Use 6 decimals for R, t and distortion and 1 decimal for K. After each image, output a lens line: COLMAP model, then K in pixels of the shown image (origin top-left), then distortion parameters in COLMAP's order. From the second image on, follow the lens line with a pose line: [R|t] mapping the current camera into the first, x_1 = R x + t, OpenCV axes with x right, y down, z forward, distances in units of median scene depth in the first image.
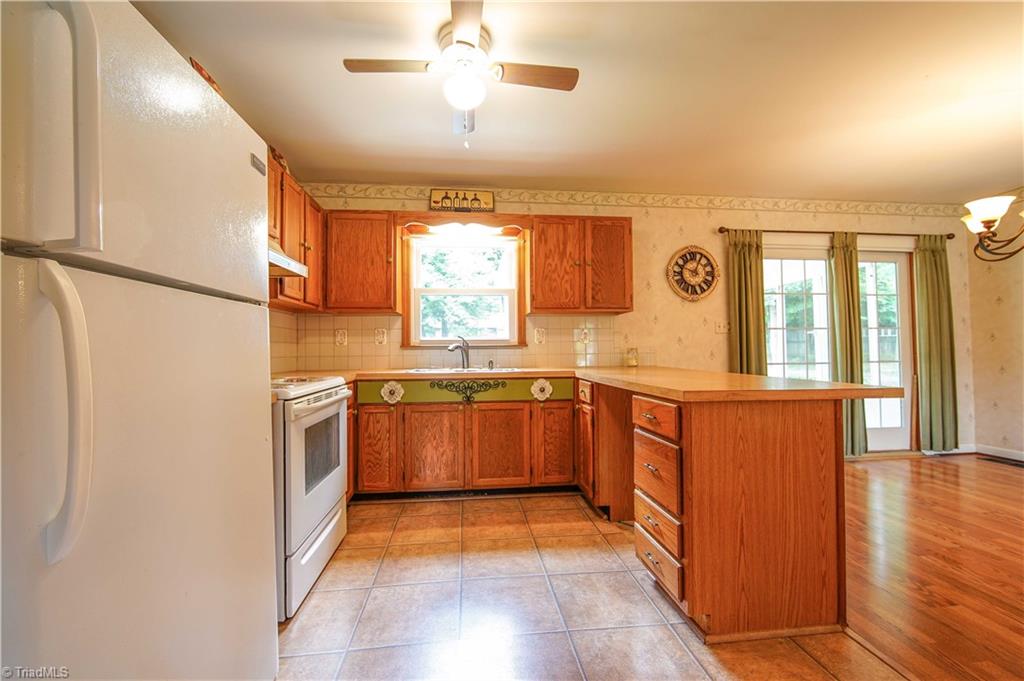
lens RADIAL K [[414.0, 0, 510.2], [0, 414.0, 342.3], [0, 0, 1]] dist [-0.009932, -0.000032]
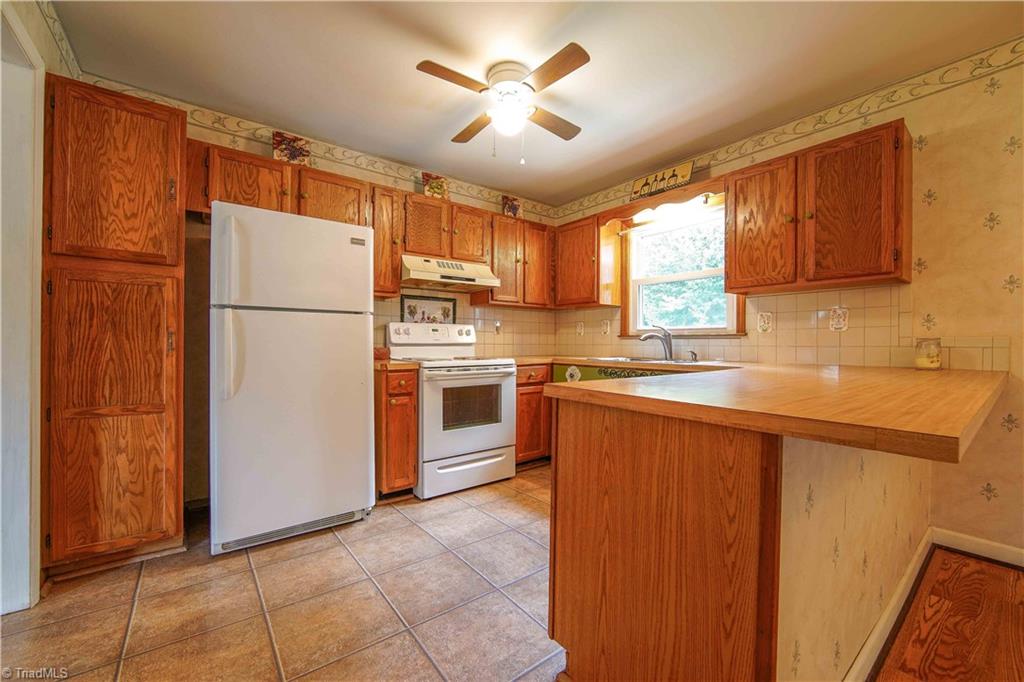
lens RADIAL K [[409.8, 0, 513.5], [0, 409.8, 343.5], [0, 0, 1]] dist [-0.003347, 0.000163]
pose [[0.530251, 0.012972, -0.847741, 0.511974], [0.007871, 0.999765, 0.020221, 0.005368], [0.847804, -0.017395, 0.530024, 0.214409]]
